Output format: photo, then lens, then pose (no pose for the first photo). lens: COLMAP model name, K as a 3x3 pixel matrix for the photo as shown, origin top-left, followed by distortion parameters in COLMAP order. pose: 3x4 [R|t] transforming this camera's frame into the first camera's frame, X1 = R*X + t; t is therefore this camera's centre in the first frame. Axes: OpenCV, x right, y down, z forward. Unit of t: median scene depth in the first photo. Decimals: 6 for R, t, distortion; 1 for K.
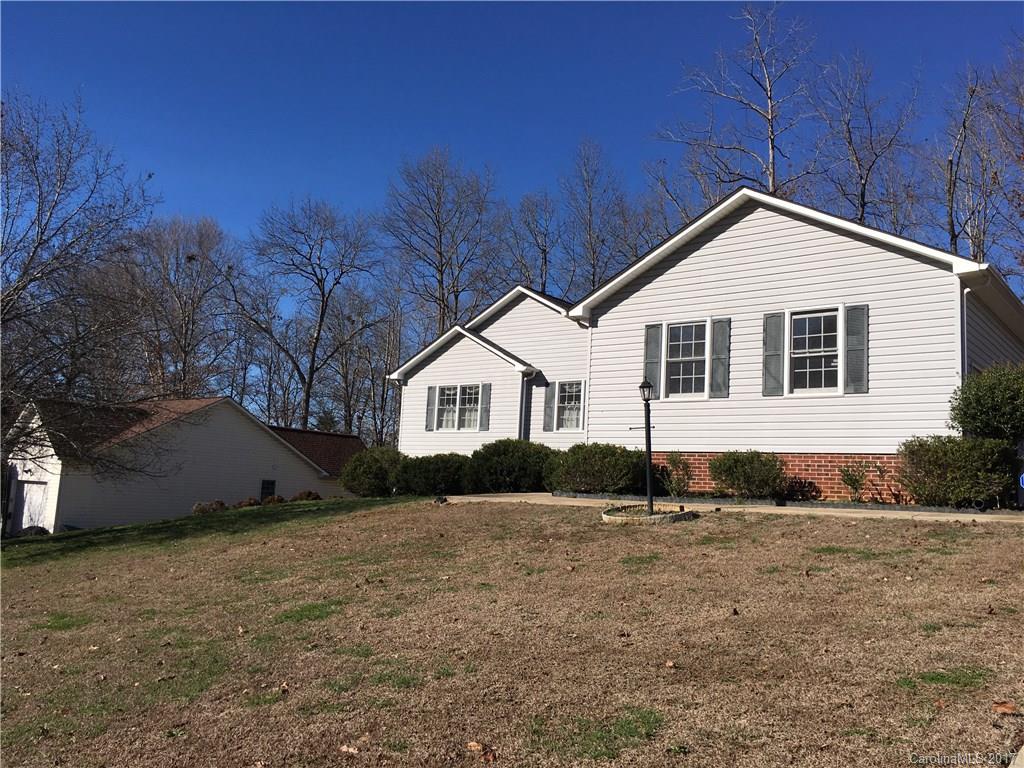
lens RADIAL K [[871.2, 0, 512.0], [0, 871.2, 384.0], [0, 0, 1]] dist [0.078042, -0.082457]
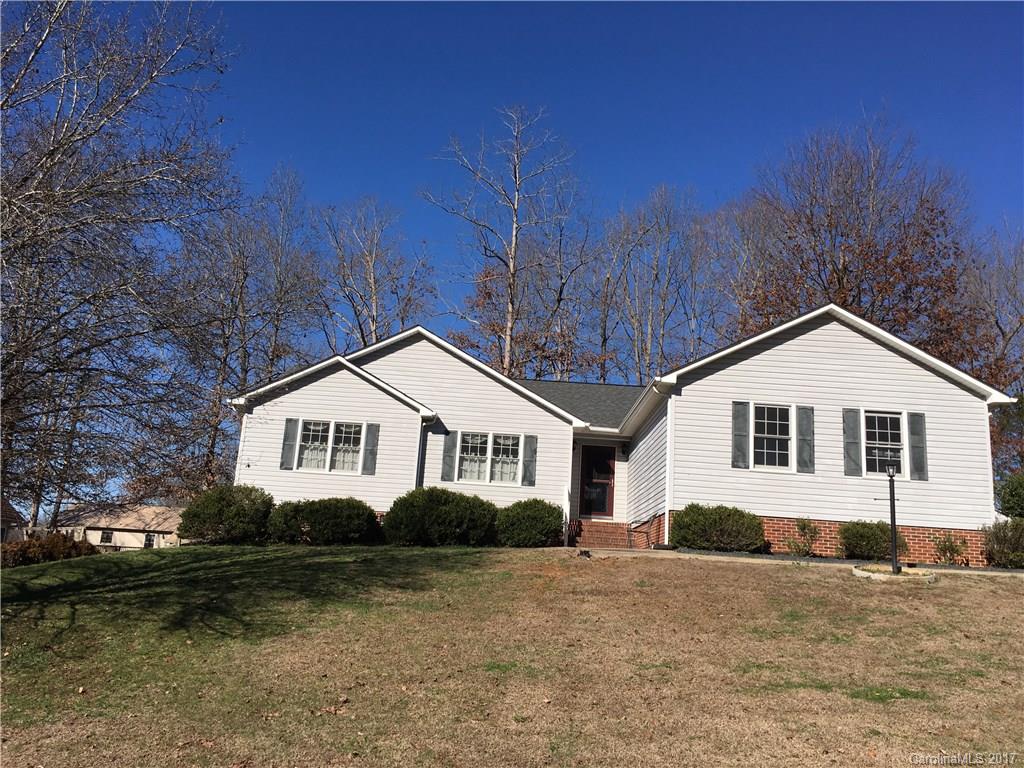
lens RADIAL K [[871.2, 0, 512.0], [0, 871.2, 384.0], [0, 0, 1]] dist [0.078042, -0.082457]
pose [[0.783041, 0.137137, 0.606664, -0.762653], [-0.102488, 0.990506, -0.091621, 0.043497], [-0.613469, 0.009567, 0.789661, 0.284765]]
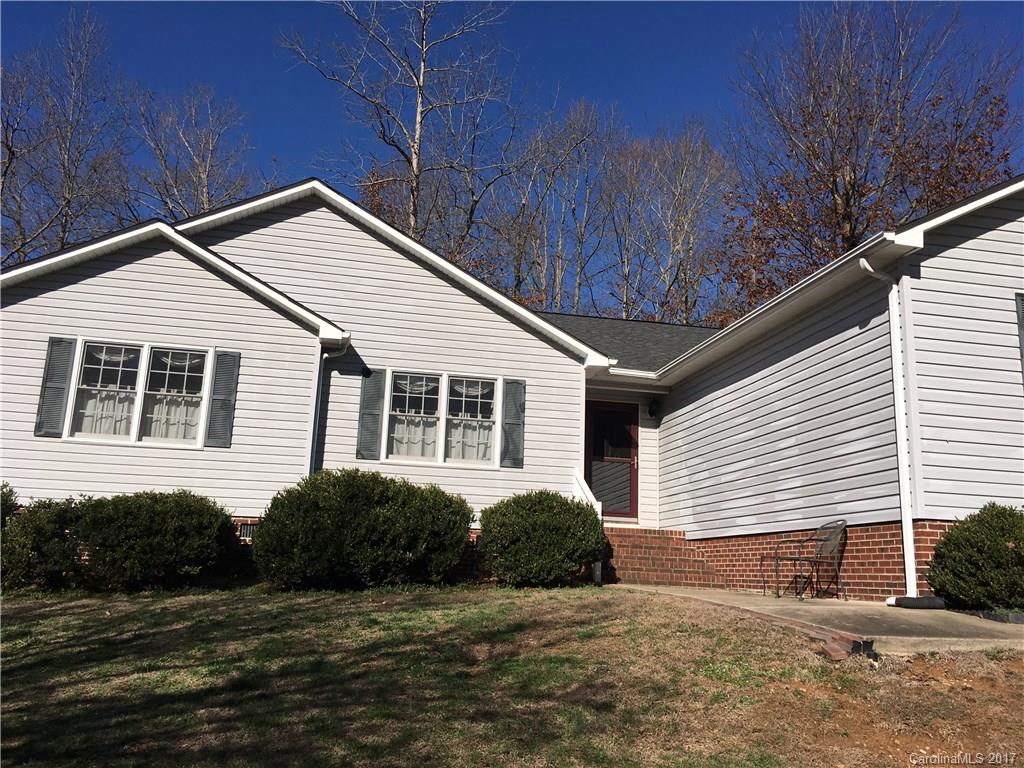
lens RADIAL K [[871.2, 0, 512.0], [0, 871.2, 384.0], [0, 0, 1]] dist [0.078042, -0.082457]
pose [[0.651962, 0.137893, 0.745608, -0.463060], [-0.103455, 0.990306, -0.092686, 0.073998], [-0.751161, -0.016709, 0.659907, 0.875221]]
